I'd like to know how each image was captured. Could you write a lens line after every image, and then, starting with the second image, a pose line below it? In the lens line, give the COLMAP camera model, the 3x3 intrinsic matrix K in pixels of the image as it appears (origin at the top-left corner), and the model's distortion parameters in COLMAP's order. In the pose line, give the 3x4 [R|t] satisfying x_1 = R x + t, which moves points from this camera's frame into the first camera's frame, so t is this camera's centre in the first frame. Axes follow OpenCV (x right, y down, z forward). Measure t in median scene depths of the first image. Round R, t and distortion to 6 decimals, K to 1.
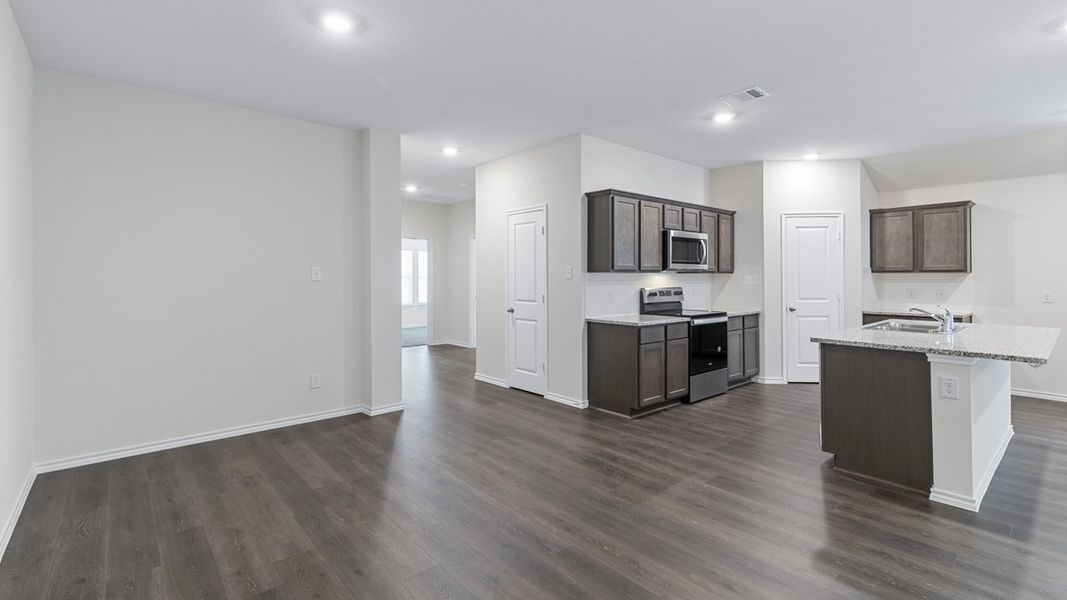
lens RADIAL K [[478.8, 0, 535.3], [0, 478.8, 275.9], [0, 0, 1]] dist [0.007274, -0.000707]
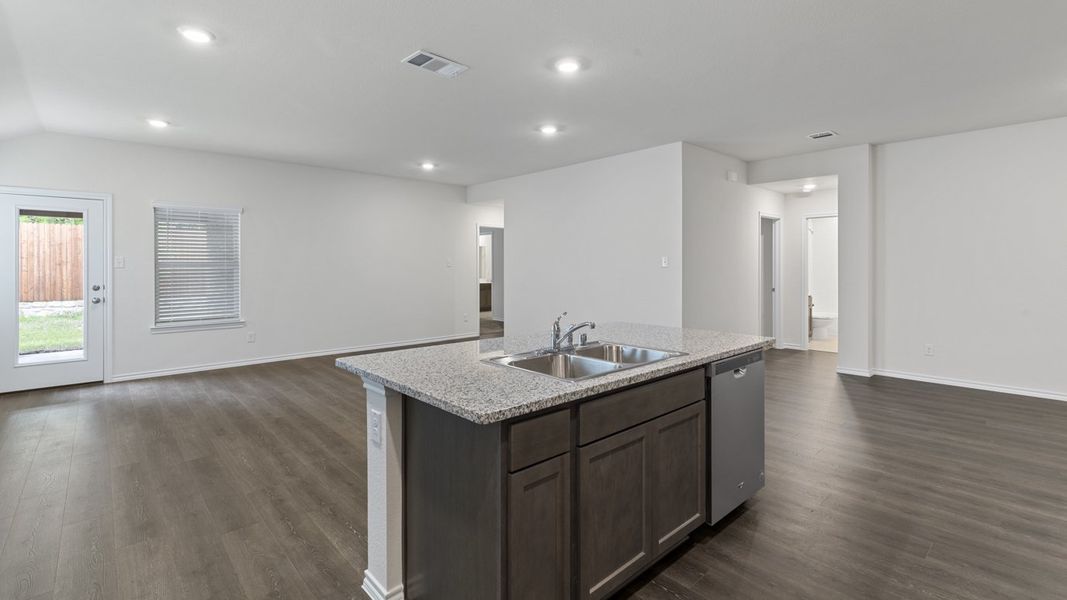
lens RADIAL K [[478.8, 0, 537.5], [0, 478.8, 263.0], [0, 0, 1]] dist [0.007274, -0.000707]
pose [[-0.999593, 0.002920, -0.028361, 0.623548], [0.002996, 0.999992, -0.002628, -0.001380], [0.028353, -0.002712, -0.999594, 1.124227]]
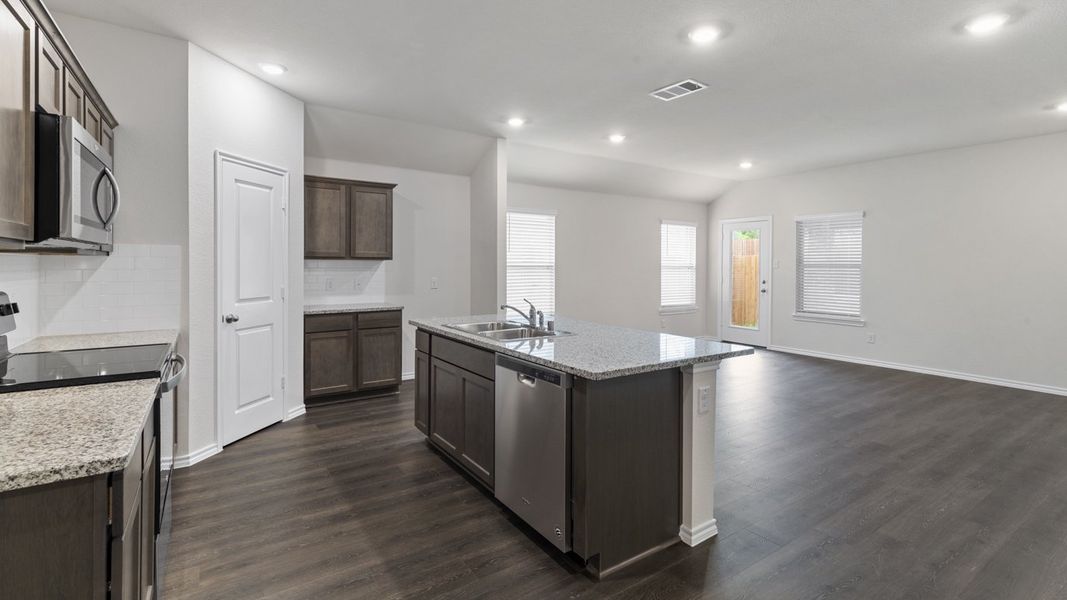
lens RADIAL K [[478.8, 0, 532.2], [0, 478.8, 265.9], [0, 0, 1]] dist [0.007274, -0.000707]
pose [[0.120049, -0.000096, 0.992768, 0.001220], [-0.008082, 0.999967, 0.001074, 0.001059], [-0.992735, -0.008152, 0.120044, 0.620342]]
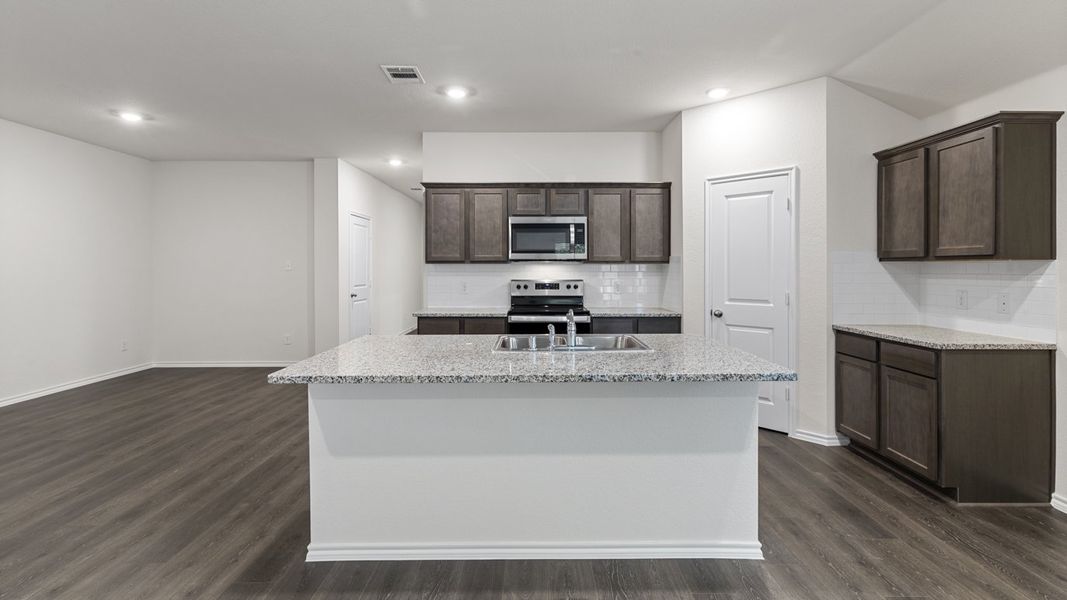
lens RADIAL K [[478.8, 0, 533.0], [0, 478.8, 266.6], [0, 0, 1]] dist [0.007274, -0.000707]
pose [[0.756946, -0.000601, -0.653477, 0.862845], [0.002339, 0.999996, 0.001789, -0.002225], [0.653473, -0.002882, 0.756944, 0.320871]]
